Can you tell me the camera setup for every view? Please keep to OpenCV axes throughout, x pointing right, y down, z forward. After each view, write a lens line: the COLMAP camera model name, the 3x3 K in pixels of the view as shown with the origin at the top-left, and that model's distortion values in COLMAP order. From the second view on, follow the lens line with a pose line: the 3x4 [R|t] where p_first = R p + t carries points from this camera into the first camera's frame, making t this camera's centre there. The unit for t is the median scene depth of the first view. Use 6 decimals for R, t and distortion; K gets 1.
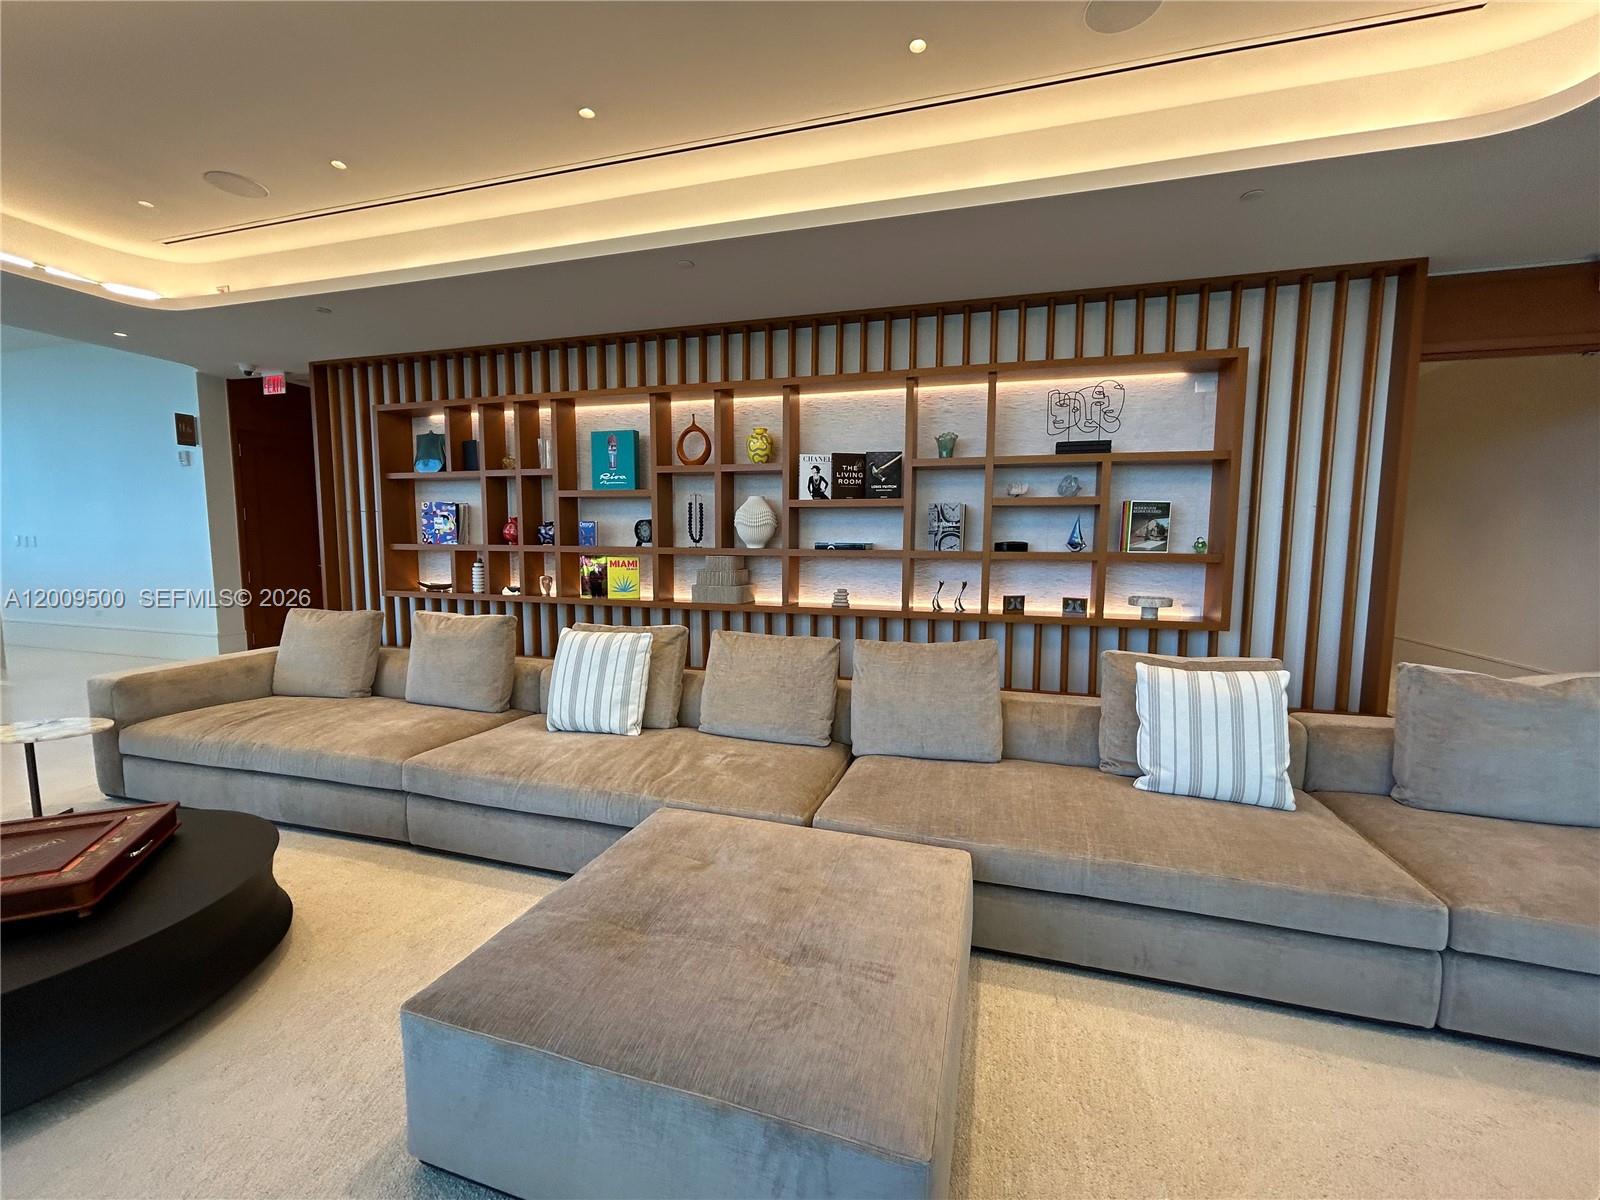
lens RADIAL K [[671.9, 0, 797.0], [0, 671.9, 589.2], [0, 0, 1]] dist [0.011517, -0.000200]
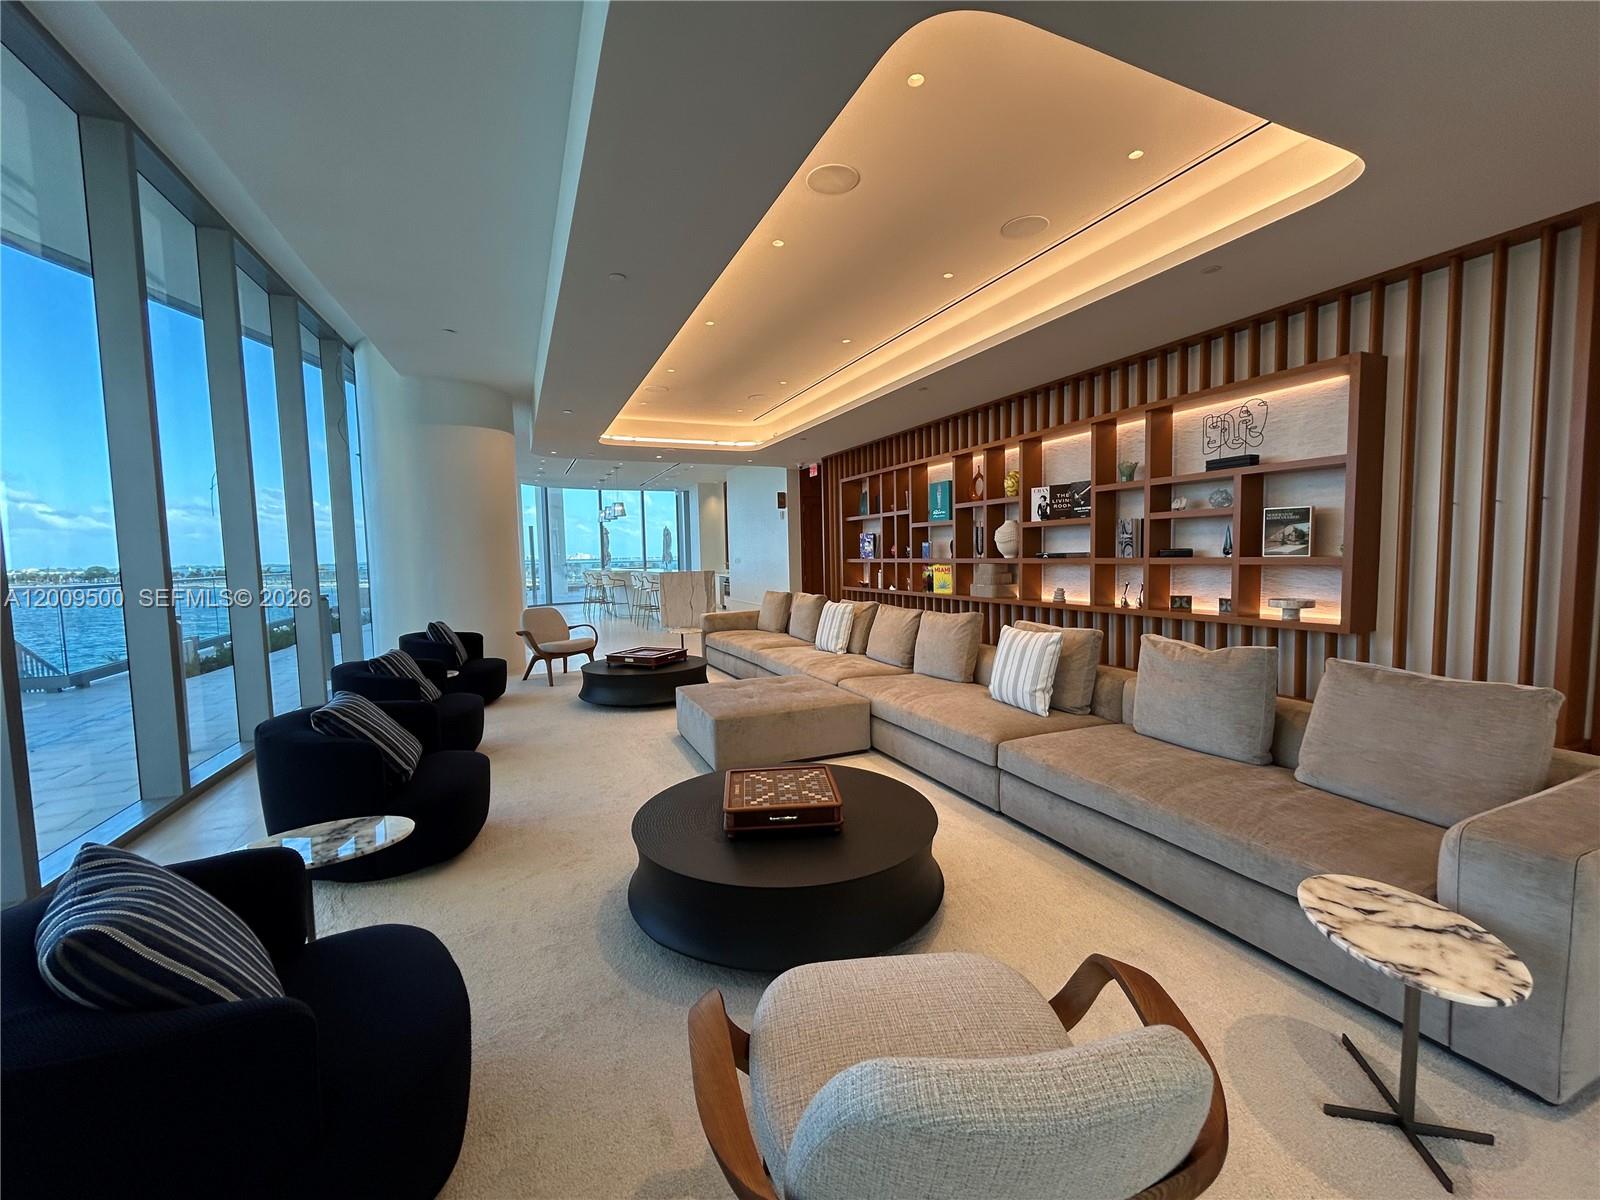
lens RADIAL K [[645.6, 0, 803.3], [0, 645.6, 609.2], [0, 0, 1]] dist [0.000051, -0.000525]
pose [[0.662458, 0.042904, -0.747869, 0.618124], [-0.032879, 0.999062, 0.028191, 0.019600], [0.748377, 0.005914, 0.663247, -0.188108]]
